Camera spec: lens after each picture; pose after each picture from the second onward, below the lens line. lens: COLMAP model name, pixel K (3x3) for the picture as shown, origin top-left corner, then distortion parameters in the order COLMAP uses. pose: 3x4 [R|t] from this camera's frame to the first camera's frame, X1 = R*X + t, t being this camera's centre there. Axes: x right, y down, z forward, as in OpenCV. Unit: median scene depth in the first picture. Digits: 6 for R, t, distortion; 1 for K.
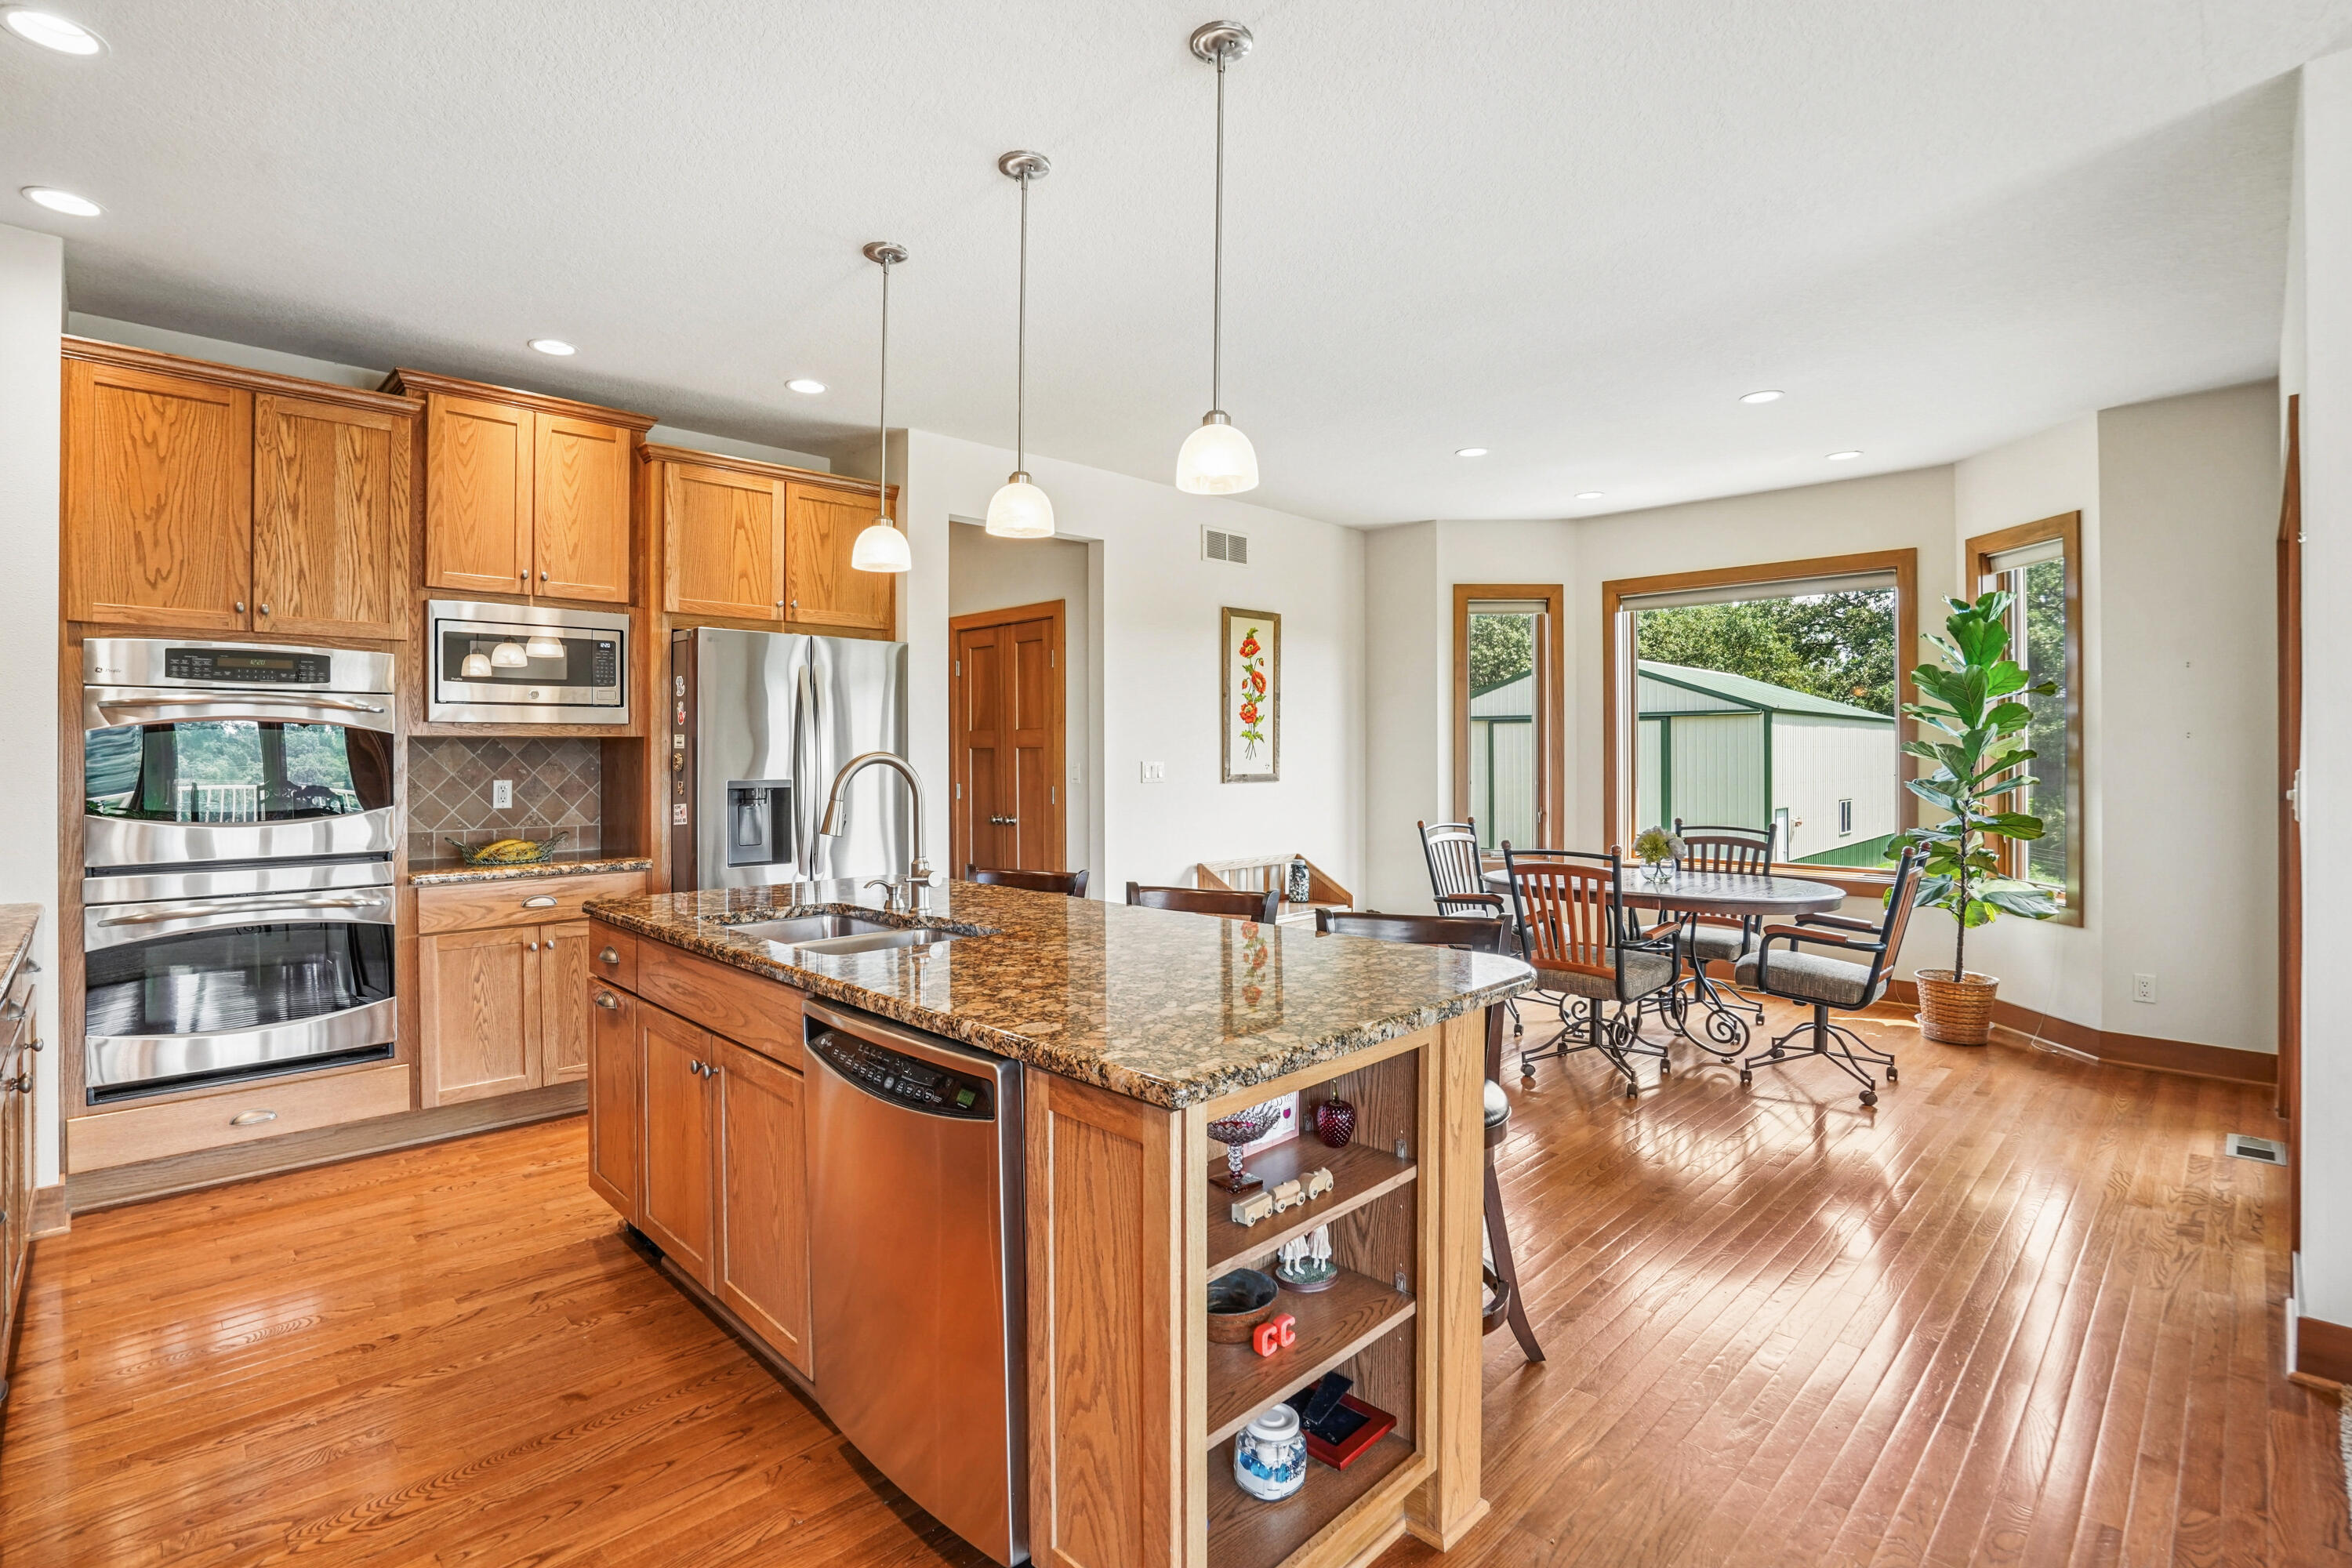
lens RADIAL K [[1104.1, 0, 1177.3], [0, 1104.1, 761.6], [0, 0, 1]] dist [-0.029319, 0.009793]
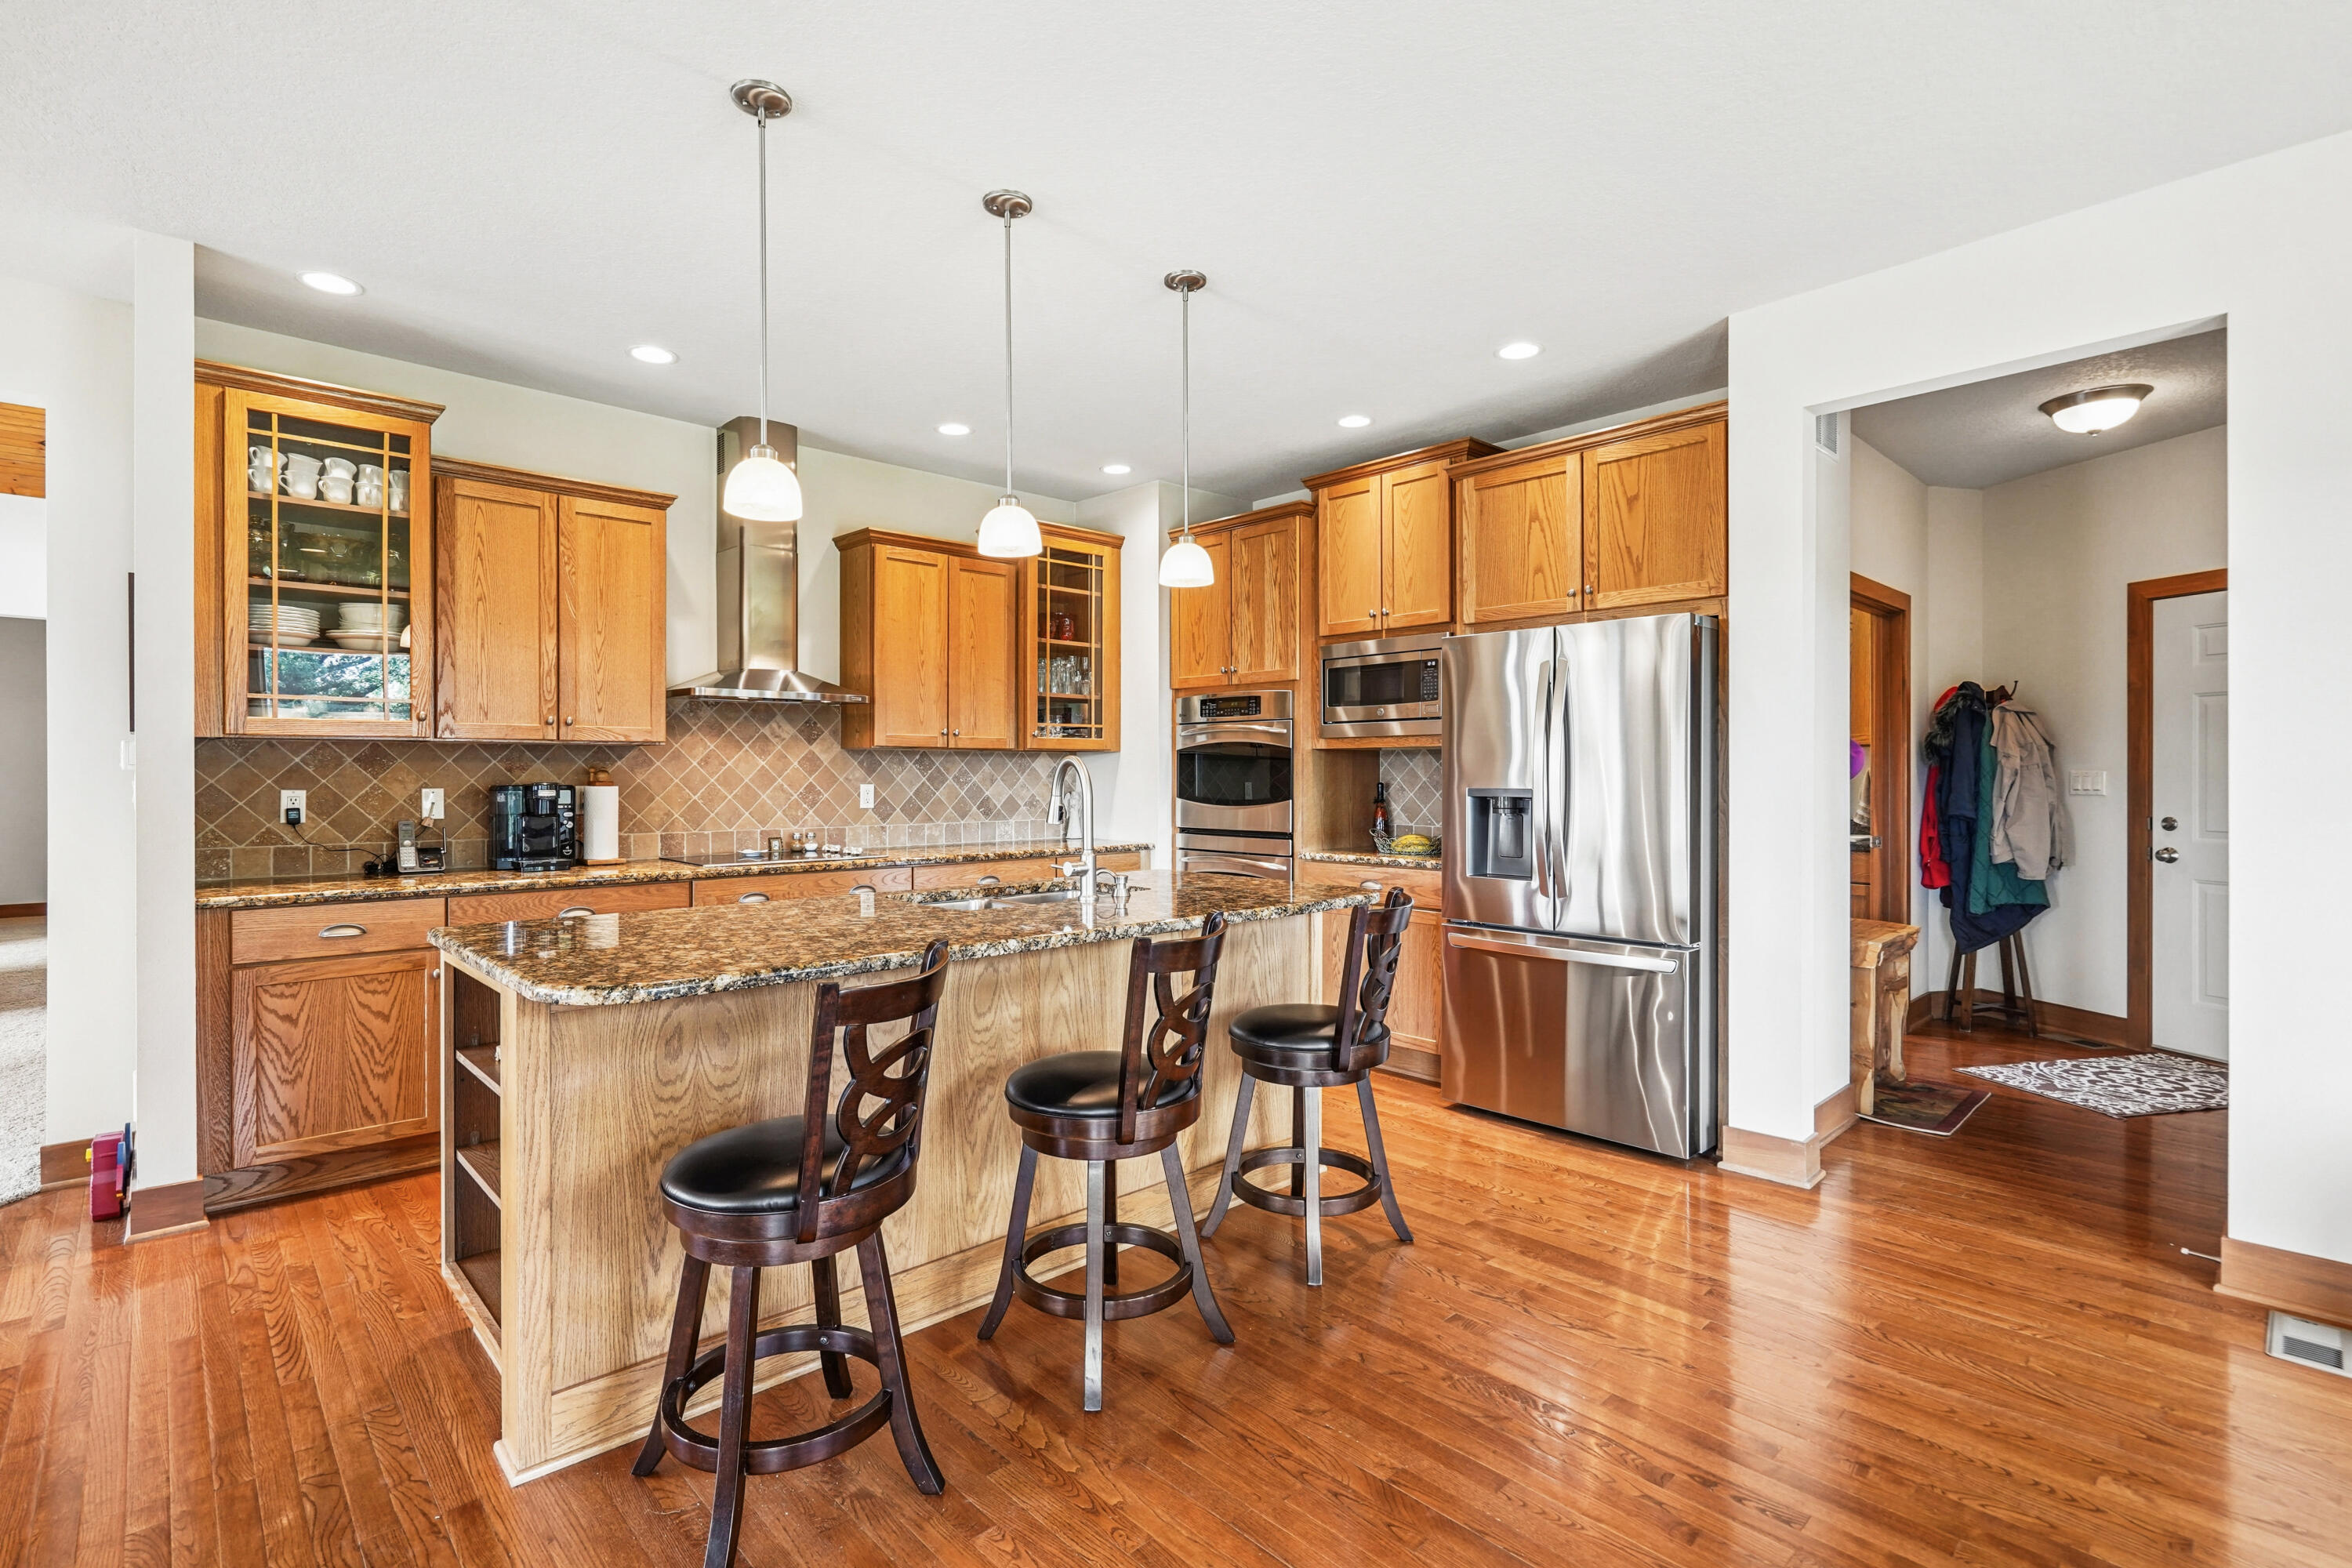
lens RADIAL K [[1104.1, 0, 1173.3], [0, 1104.1, 782.1], [0, 0, 1]] dist [-0.029319, 0.009793]
pose [[-0.026015, 0.011174, -0.999599, 0.579400], [-0.009795, 0.999887, 0.011432, 0.003166], [0.999614, 0.010089, -0.025903, 0.750427]]
